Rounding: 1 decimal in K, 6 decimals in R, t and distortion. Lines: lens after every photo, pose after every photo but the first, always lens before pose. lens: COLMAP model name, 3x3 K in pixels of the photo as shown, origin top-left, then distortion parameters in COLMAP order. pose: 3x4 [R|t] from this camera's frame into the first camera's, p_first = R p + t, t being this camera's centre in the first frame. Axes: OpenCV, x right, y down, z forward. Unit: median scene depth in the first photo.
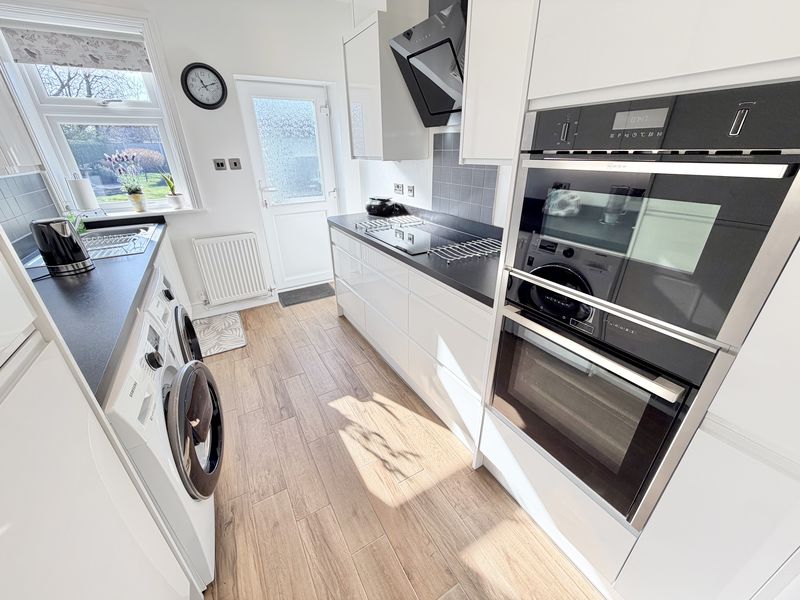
lens RADIAL K [[318.5, 0, 399.6], [0, 318.5, 298.2], [0, 0, 1]] dist [0.003153, -0.000751]
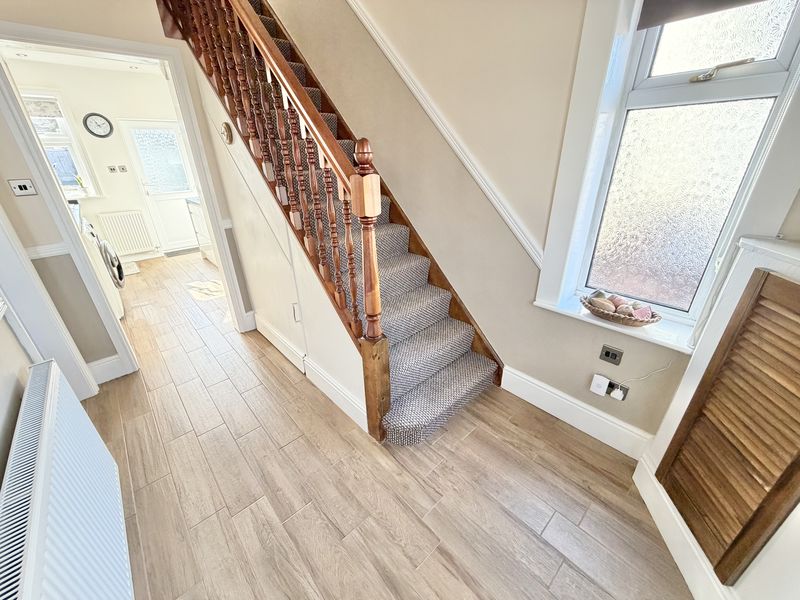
lens RADIAL K [[318.5, 0, 399.5], [0, 318.5, 299.0], [0, 0, 1]] dist [0.003153, -0.000751]
pose [[0.976374, -0.097677, 0.192753, 0.560325], [0.099801, 0.995007, -0.001317, 0.444521], [-0.191662, 0.020522, 0.981246, -0.995223]]
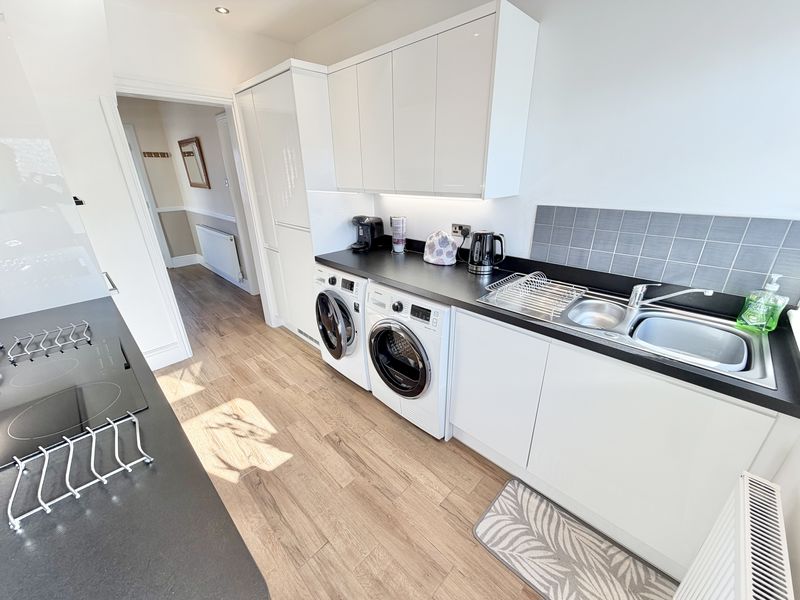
lens RADIAL K [[318.5, 0, 396.8], [0, 318.5, 303.6], [0, 0, 1]] dist [0.003153, -0.000751]
pose [[-0.967130, 0.128992, -0.219134, -0.292152], [-0.076784, 0.673404, 0.735277, -0.526663], [0.242411, 0.727934, -0.641365, 1.058321]]
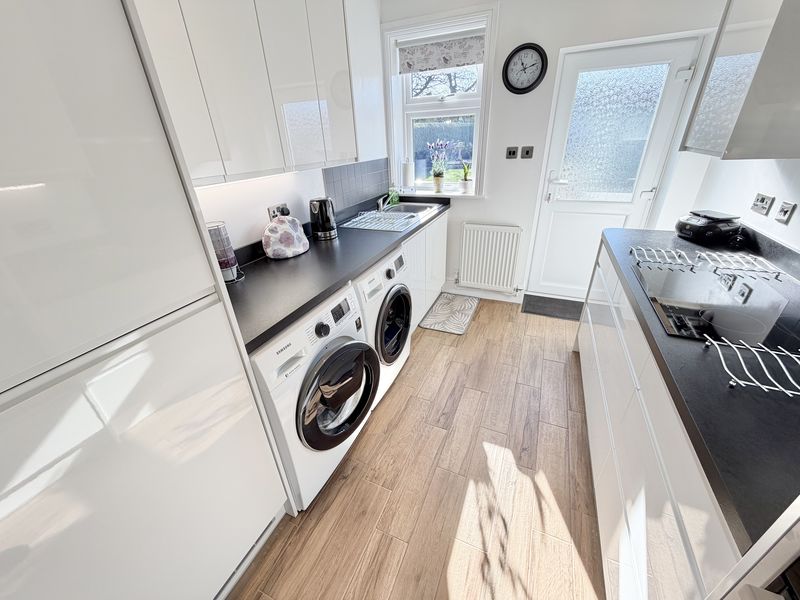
lens RADIAL K [[318.5, 0, 398.3], [0, 318.5, 299.7], [0, 0, 1]] dist [0.003153, -0.000751]
pose [[0.585002, 0.363421, -0.725050, 0.100635], [-0.316218, 0.925440, 0.208725, -0.107328], [0.746845, 0.107169, 0.656305, 0.168524]]
